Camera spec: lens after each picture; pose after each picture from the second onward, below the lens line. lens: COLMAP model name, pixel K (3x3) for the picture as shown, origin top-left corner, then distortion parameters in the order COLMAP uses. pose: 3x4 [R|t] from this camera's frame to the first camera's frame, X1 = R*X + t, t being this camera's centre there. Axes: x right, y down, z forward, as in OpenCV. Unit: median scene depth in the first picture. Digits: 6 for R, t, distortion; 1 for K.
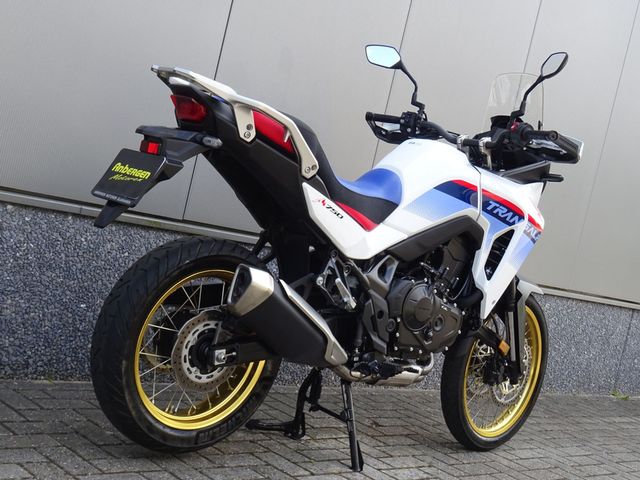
lens RADIAL K [[983.6, 0, 320.5], [0, 983.6, 240.0], [0, 0, 1]] dist [0.042547, 0.000000]
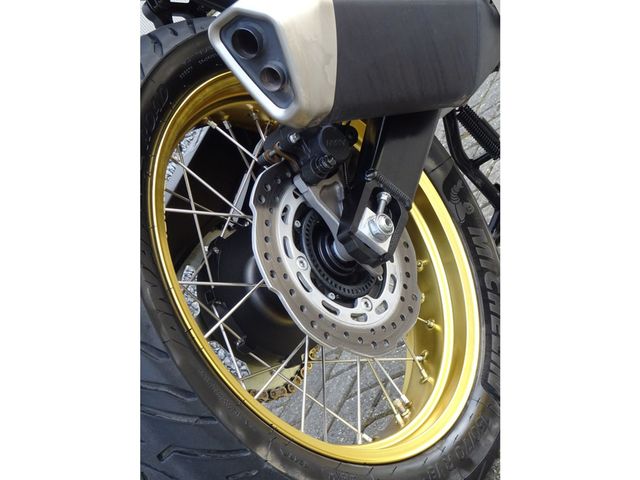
lens RADIAL K [[1425.5, 0, 320.1], [0, 1425.5, 240.4], [0, 0, 1]] dist [0.046398, 0.000000]
pose [[0.562483, -0.825987, -0.036848, -0.096371], [0.820849, 0.552532, 0.144619, 0.024149], [-0.099094, -0.111592, 0.988801, 0.457389]]
